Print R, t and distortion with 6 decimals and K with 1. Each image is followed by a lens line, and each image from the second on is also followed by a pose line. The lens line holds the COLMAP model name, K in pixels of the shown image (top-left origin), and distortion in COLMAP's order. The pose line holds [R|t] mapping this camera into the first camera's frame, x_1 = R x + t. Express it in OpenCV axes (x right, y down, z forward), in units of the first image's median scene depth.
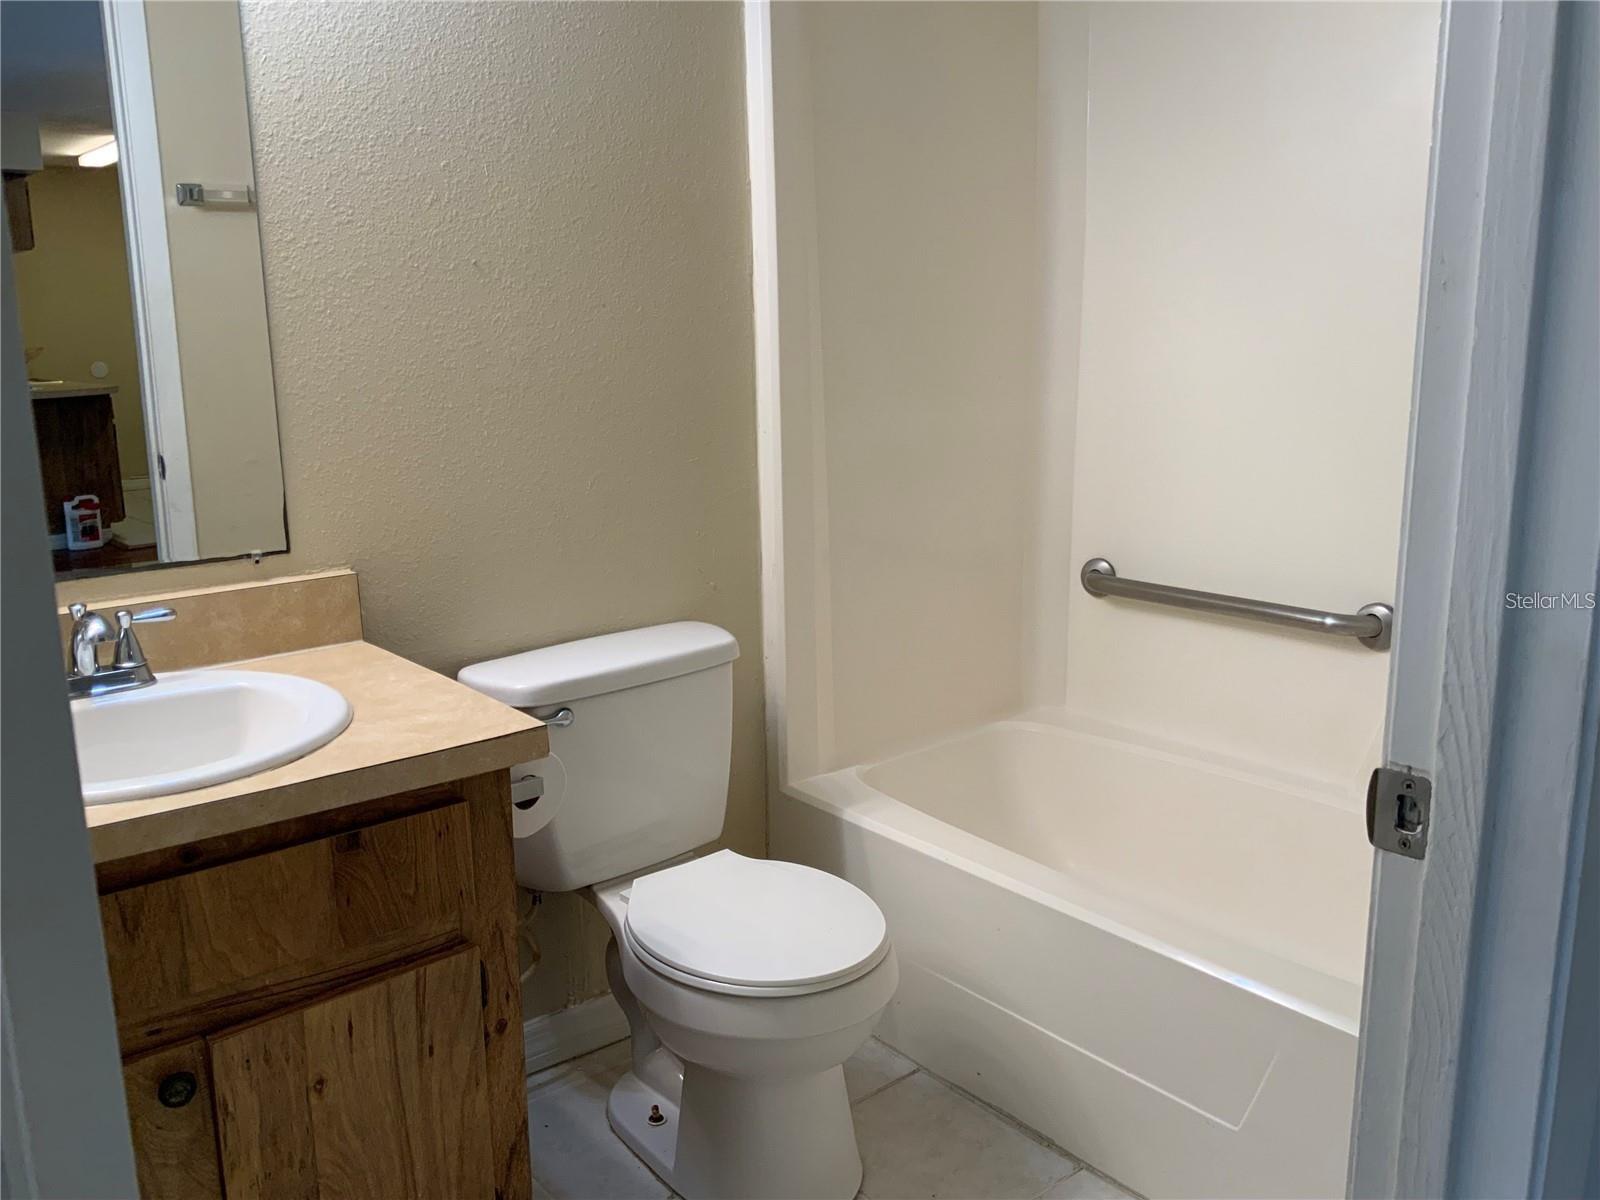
lens RADIAL K [[1344.1, 0, 800.0], [0, 1344.1, 600.0], [0, 0, 1]] dist [-0.006100, -0.013128]
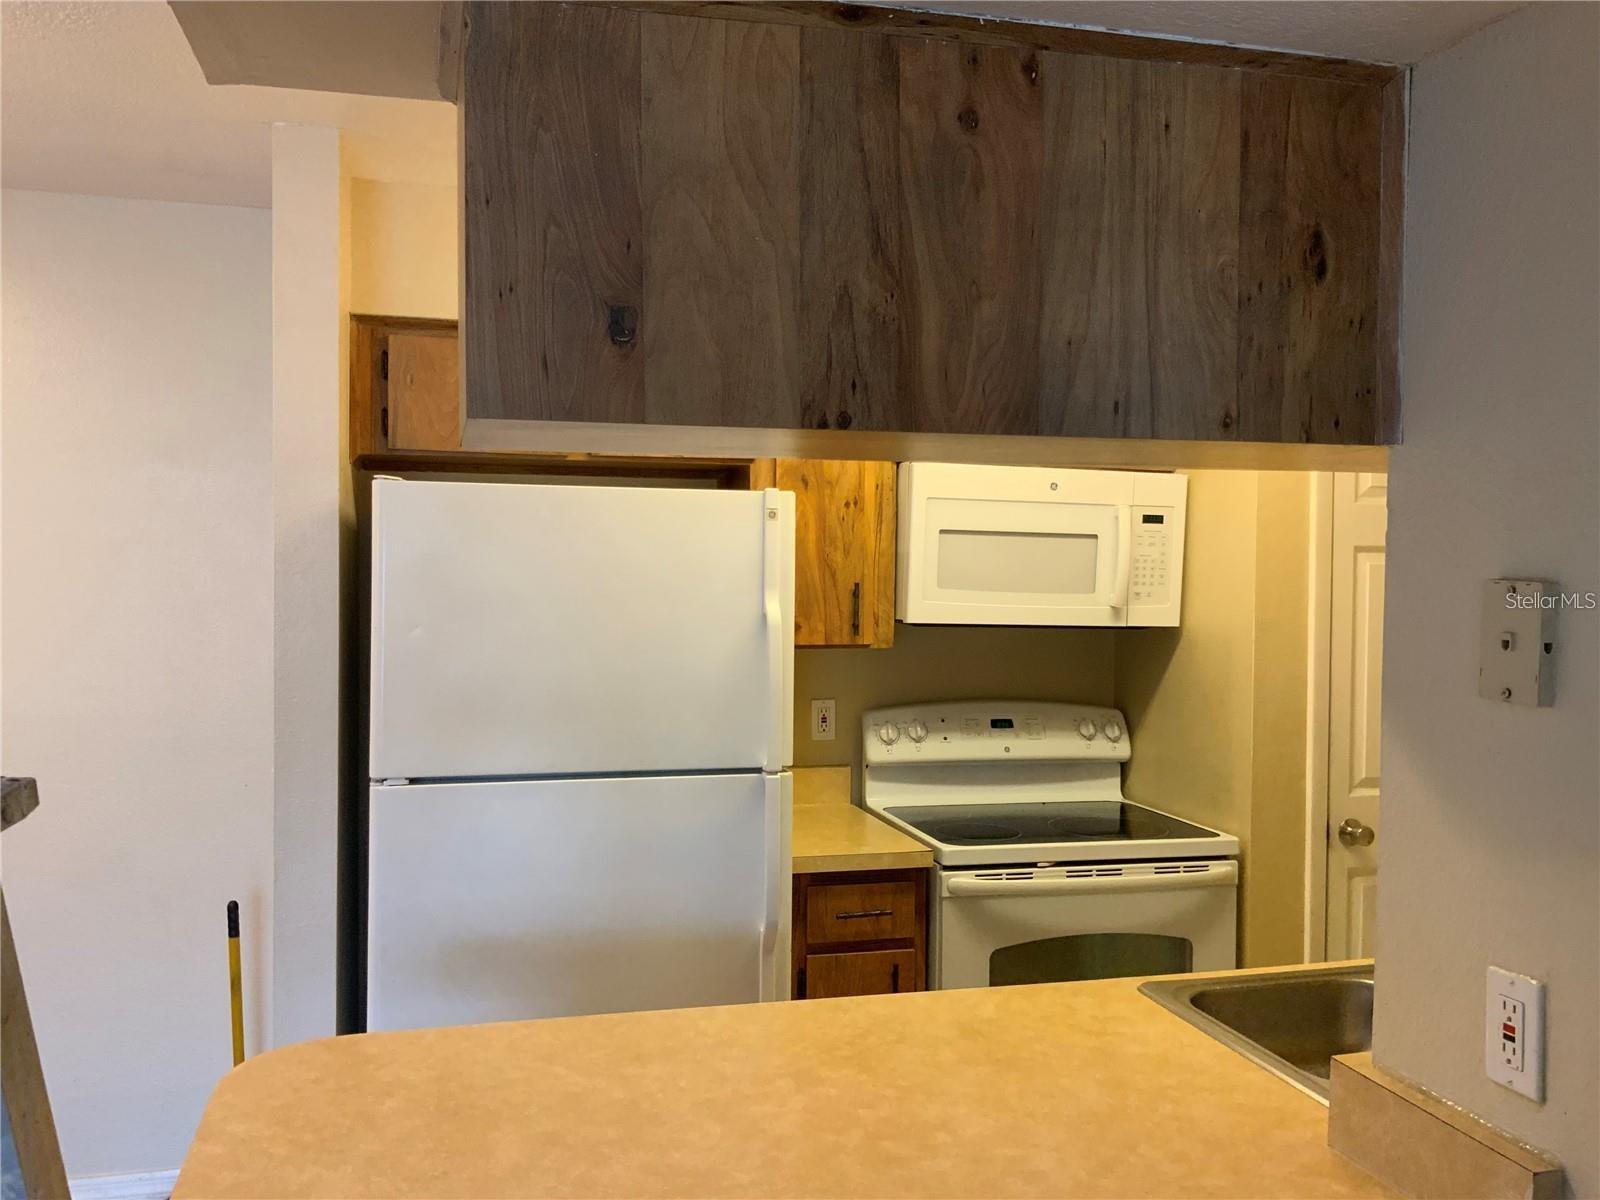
lens RADIAL K [[1344.1, 0, 800.0], [0, 1344.1, 600.0], [0, 0, 1]] dist [-0.006100, -0.013128]
pose [[-0.571443, 0.056947, -0.818663, 0.616043], [0.191195, -0.960898, -0.200298, 0.349284], [-0.798058, -0.270983, 0.538211, 0.631526]]
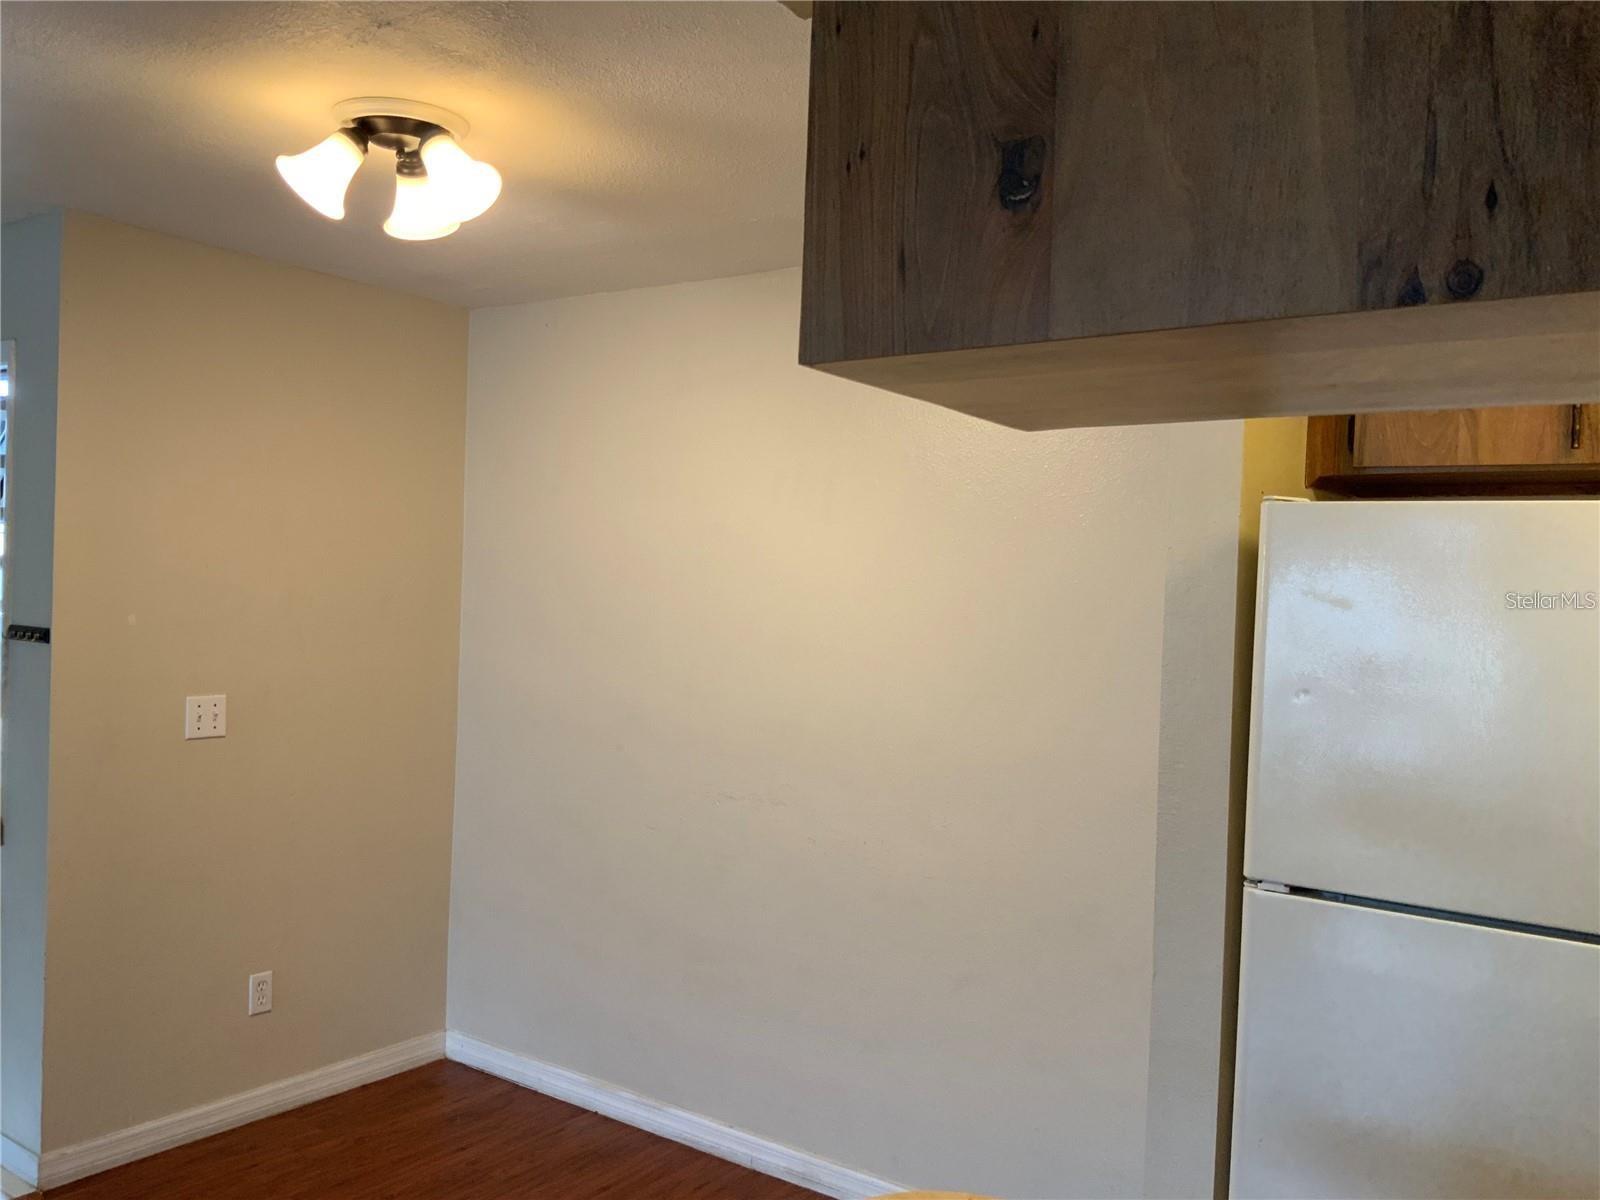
lens RADIAL K [[1344.1, 0, 800.0], [0, 1344.1, 600.0], [0, 0, 1]] dist [-0.006100, -0.013128]
pose [[-0.996590, 0.012319, -0.081588, -0.357604], [0.009016, -0.966614, -0.256078, 0.255211], [-0.082019, -0.255941, 0.963207, 0.809311]]
